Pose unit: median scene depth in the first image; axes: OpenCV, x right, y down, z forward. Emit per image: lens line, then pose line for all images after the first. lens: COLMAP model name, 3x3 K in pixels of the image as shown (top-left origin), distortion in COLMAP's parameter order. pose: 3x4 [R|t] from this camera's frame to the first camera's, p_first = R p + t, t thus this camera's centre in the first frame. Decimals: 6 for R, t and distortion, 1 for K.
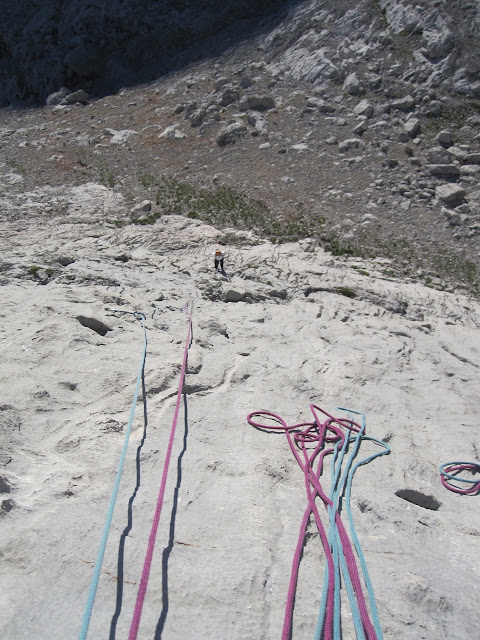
lens RADIAL K [[636.4, 0, 240.0], [0, 636.4, 320.0], [0, 0, 1]] dist [-0.075704, 0.017357]
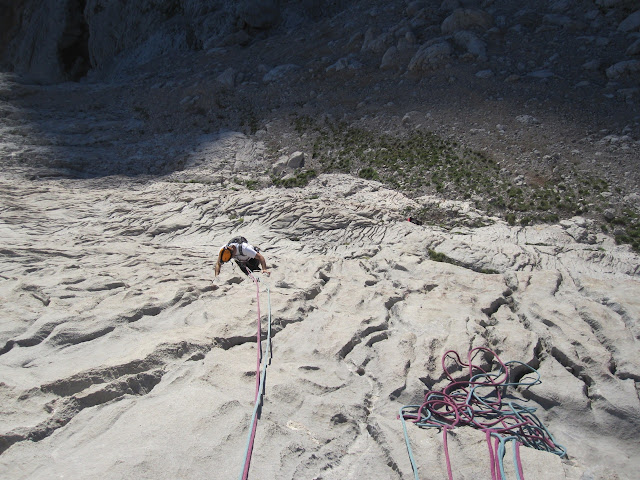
lens RADIAL K [[636.4, 0, 320.0], [0, 636.4, 240.0], [0, 0, 1]] dist [-0.075704, 0.017357]
pose [[0.986621, 0.037754, -0.158599, -0.020585], [-0.052027, 0.994864, -0.086829, -0.047532], [0.154506, 0.093919, 0.983518, 0.408360]]
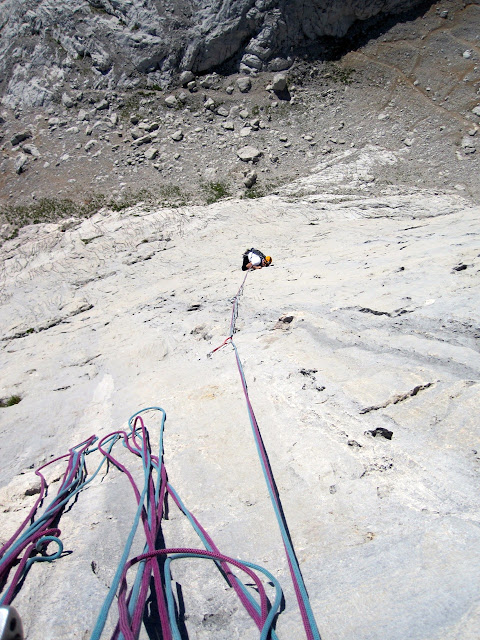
lens RADIAL K [[636.4, 0, 240.0], [0, 636.4, 320.0], [0, 0, 1]] dist [-0.075704, 0.017357]
pose [[0.826097, -0.500645, 0.258687, -0.208156], [0.437178, 0.859018, 0.266389, -0.153002], [-0.355583, -0.106971, 0.928503, -0.973670]]
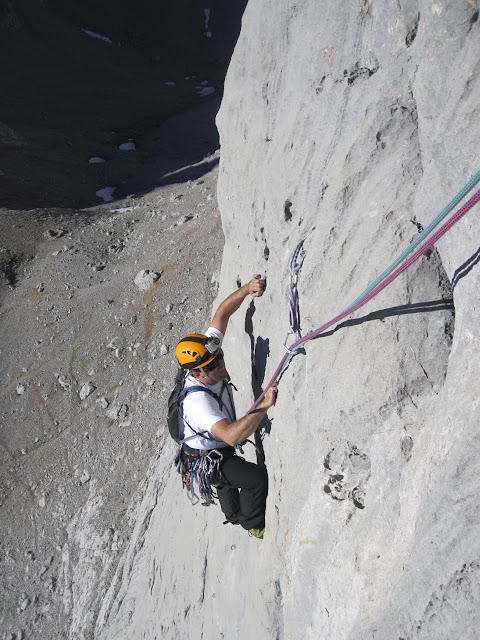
lens RADIAL K [[636.4, 0, 240.0], [0, 636.4, 320.0], [0, 0, 1]] dist [-0.075704, 0.017357]
pose [[-0.254230, -0.582182, 0.772290, -0.075830], [0.941265, 0.034546, 0.335897, -0.061695], [-0.222233, 0.812324, 0.539205, -0.556818]]
